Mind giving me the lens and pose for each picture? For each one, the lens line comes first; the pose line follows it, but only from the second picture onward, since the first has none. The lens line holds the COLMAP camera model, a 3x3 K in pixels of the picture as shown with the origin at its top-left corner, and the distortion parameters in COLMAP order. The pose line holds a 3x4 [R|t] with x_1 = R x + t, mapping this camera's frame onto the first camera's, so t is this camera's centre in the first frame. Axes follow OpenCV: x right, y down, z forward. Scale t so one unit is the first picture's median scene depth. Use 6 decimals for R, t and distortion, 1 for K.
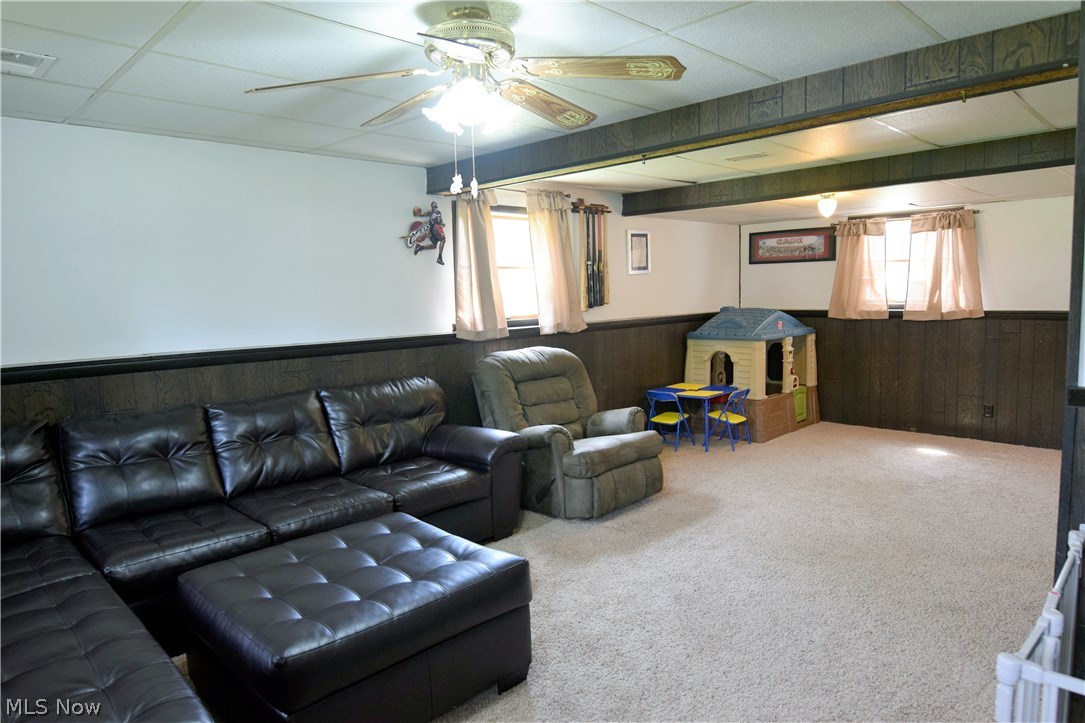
lens RADIAL K [[671.8, 0, 541.5], [0, 671.8, 362.3], [0, 0, 1]] dist [-0.008179, -0.009304]
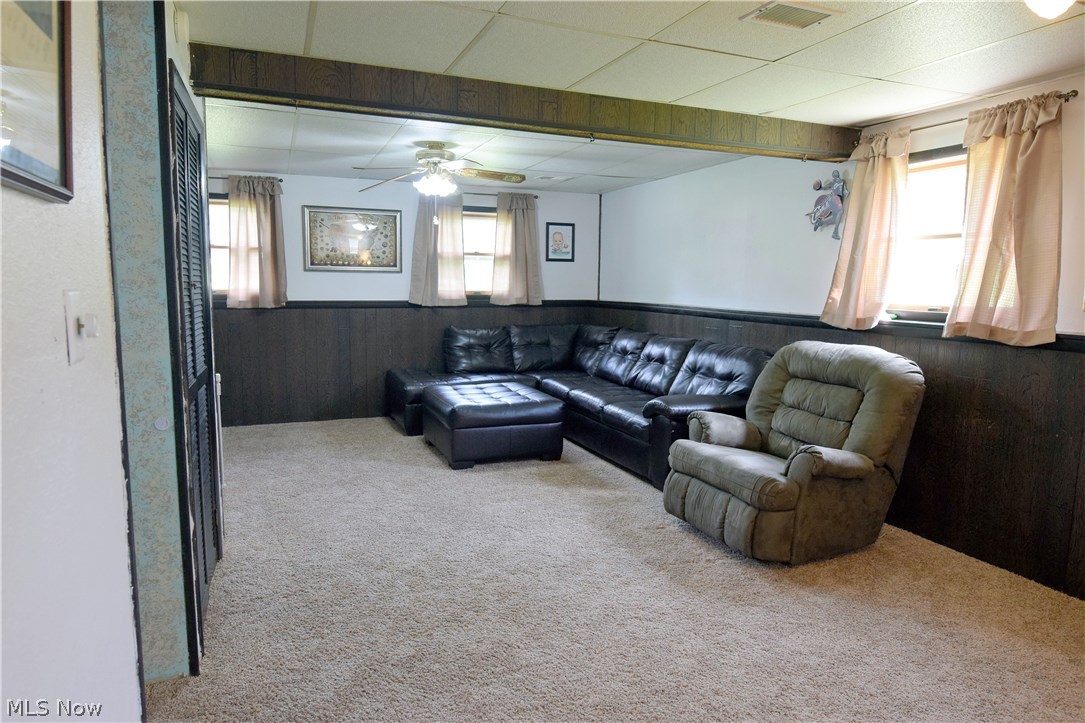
lens RADIAL K [[671.8, 0, 541.7], [0, 671.8, 360.9], [0, 0, 1]] dist [-0.008179, -0.009304]
pose [[-0.372565, 0.146725, -0.916333, 0.873985], [-0.081655, 0.978409, 0.189864, -0.128316], [0.924407, 0.145560, -0.352540, 1.003401]]
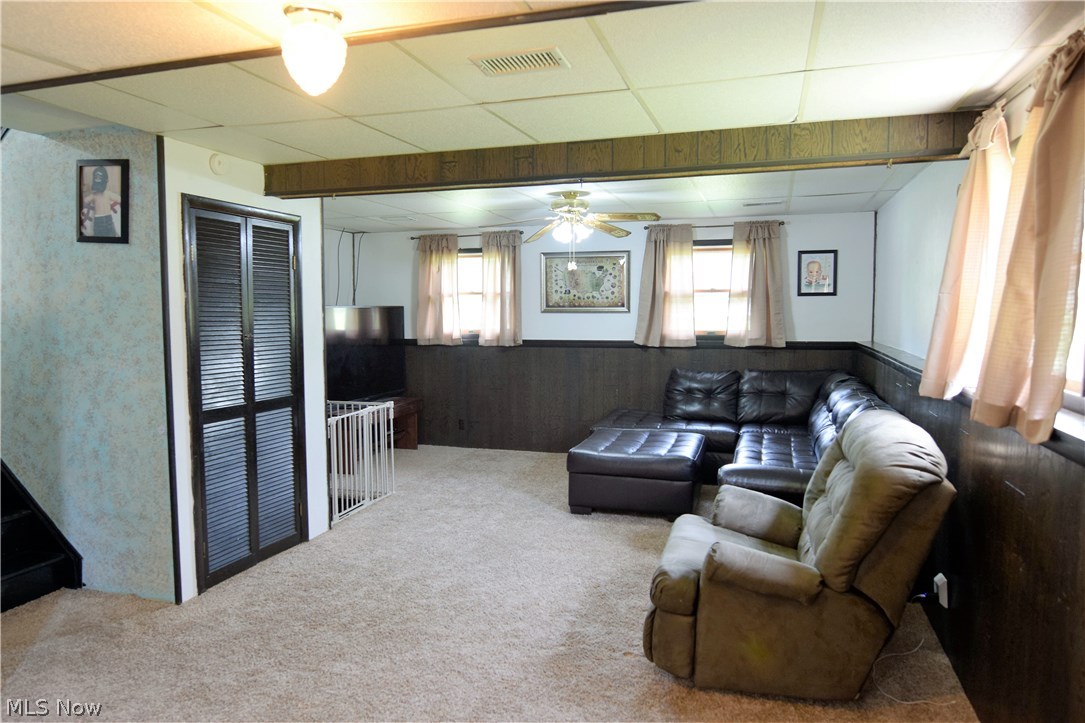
lens RADIAL K [[732.8, 0, 536.4], [0, 732.8, 359.9], [0, 0, 1]] dist [-0.012674, -0.003042]
pose [[-0.884973, 0.080964, -0.458549, 0.537969], [0.000252, 0.984851, 0.173404, -0.186271], [0.465642, 0.153342, -0.871587, 1.470226]]
